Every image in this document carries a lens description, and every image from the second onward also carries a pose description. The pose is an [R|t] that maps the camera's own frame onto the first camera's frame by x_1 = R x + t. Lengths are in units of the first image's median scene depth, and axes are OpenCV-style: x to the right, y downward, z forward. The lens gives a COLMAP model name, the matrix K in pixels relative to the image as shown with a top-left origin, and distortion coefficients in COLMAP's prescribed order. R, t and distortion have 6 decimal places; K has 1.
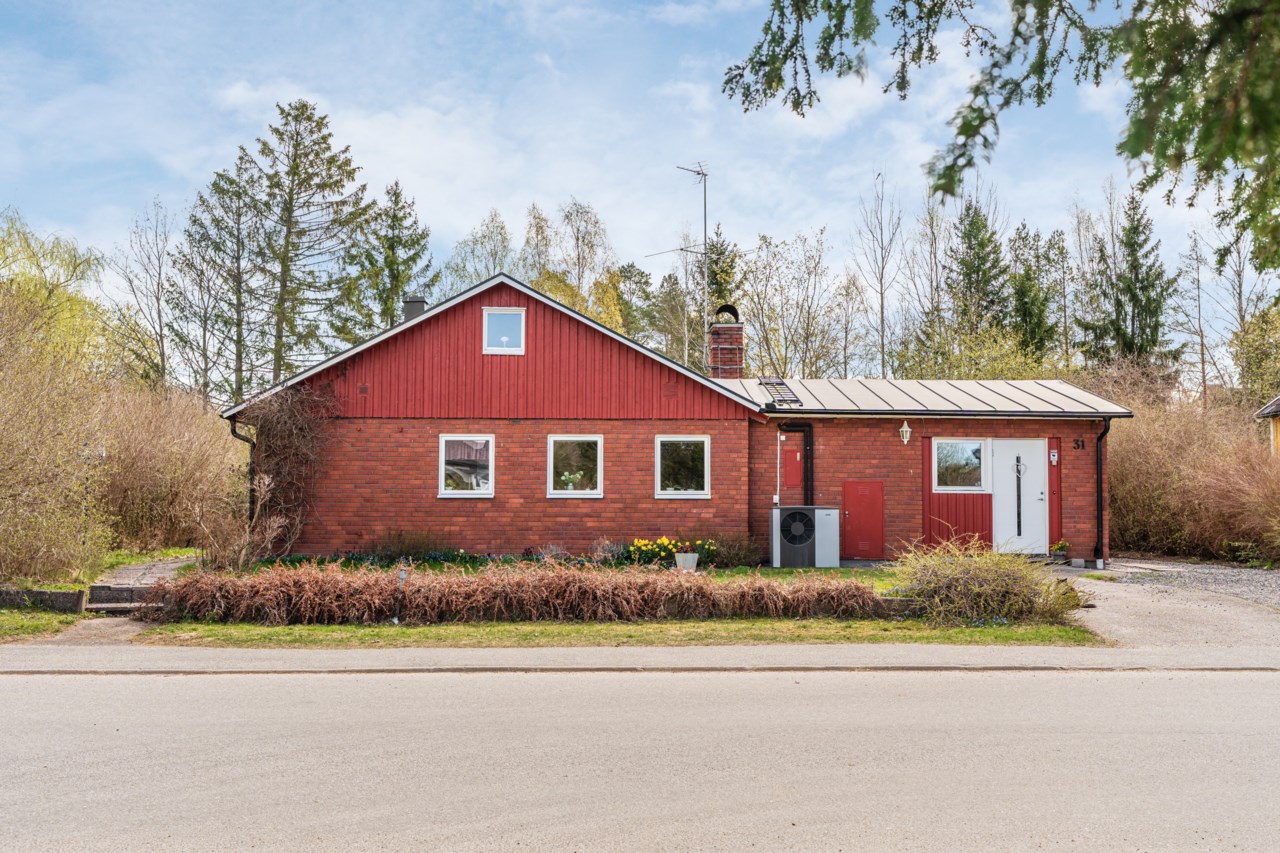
lens RADIAL K [[1296.4, 0, 639.9], [0, 1296.4, 433.5], [0, 0, 1]] dist [-0.031666, 0.000000]
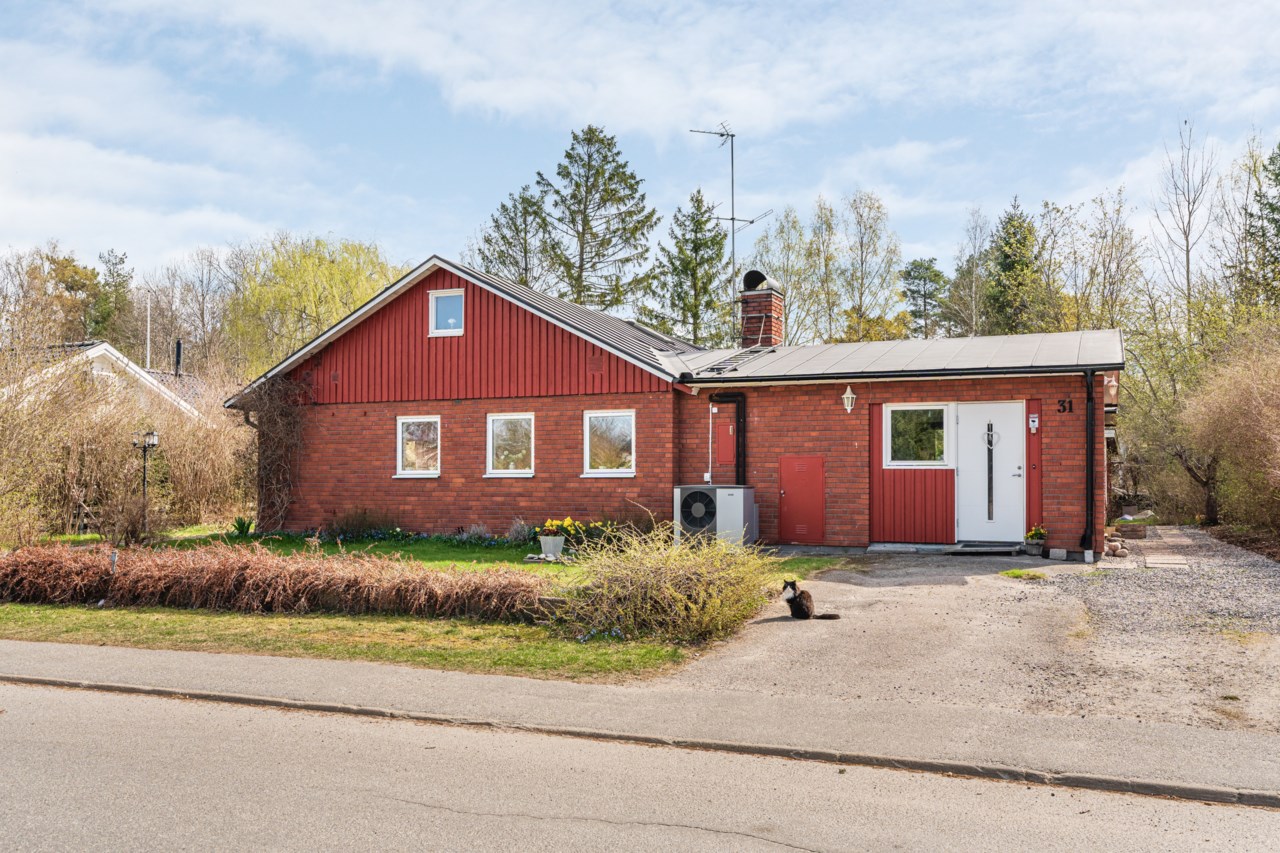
lens RADIAL K [[1099.1, 0, 638.8], [0, 1099.1, 459.2], [0, 0, 1]] dist [-0.003113, 0.011338]
pose [[0.911251, -0.012817, -0.411652, 0.384134], [0.029099, 0.999021, 0.033310, 0.010789], [0.410822, -0.042332, 0.910732, 0.273716]]
